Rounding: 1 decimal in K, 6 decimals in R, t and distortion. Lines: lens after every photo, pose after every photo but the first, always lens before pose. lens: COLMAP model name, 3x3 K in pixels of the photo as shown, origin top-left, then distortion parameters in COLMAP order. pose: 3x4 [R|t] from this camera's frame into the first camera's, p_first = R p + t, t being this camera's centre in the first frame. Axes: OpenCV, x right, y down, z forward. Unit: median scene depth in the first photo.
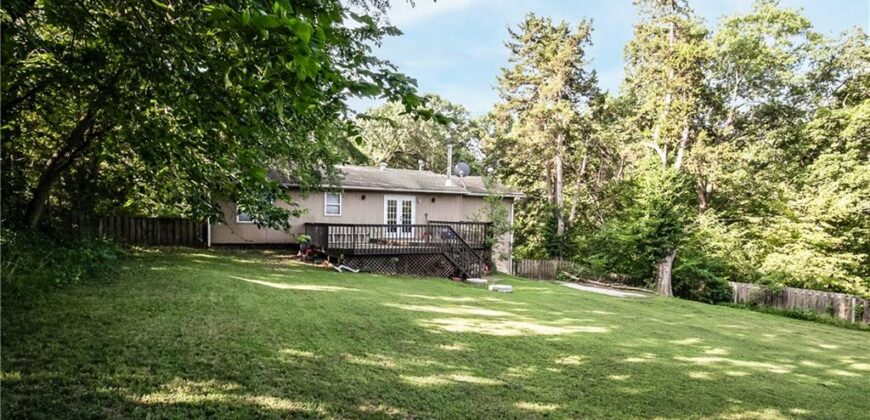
lens RADIAL K [[449.8, 0, 426.7], [0, 449.8, 204.0], [0, 0, 1]] dist [-0.064892, 0.033355]
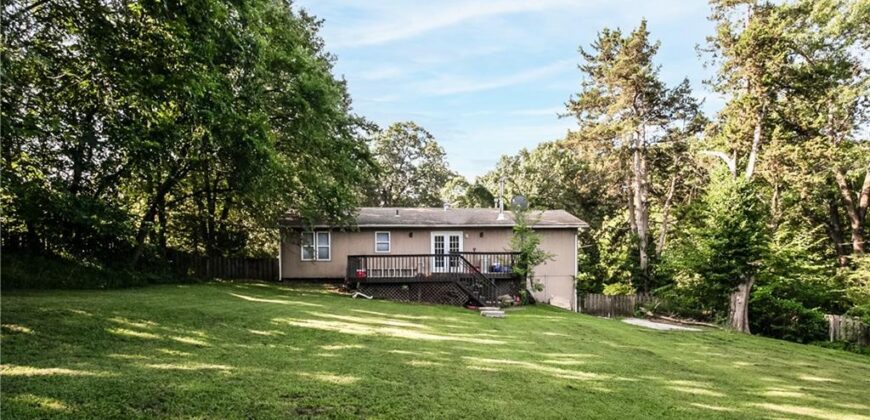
lens RADIAL K [[449.7, 0, 436.0], [0, 449.7, 244.9], [0, 0, 1]] dist [-0.063038, 0.000281]
pose [[0.921361, -0.049750, -0.385511, 0.341200], [0.037757, 0.998540, -0.038623, 0.055653], [0.386869, 0.021030, 0.921895, 0.036768]]
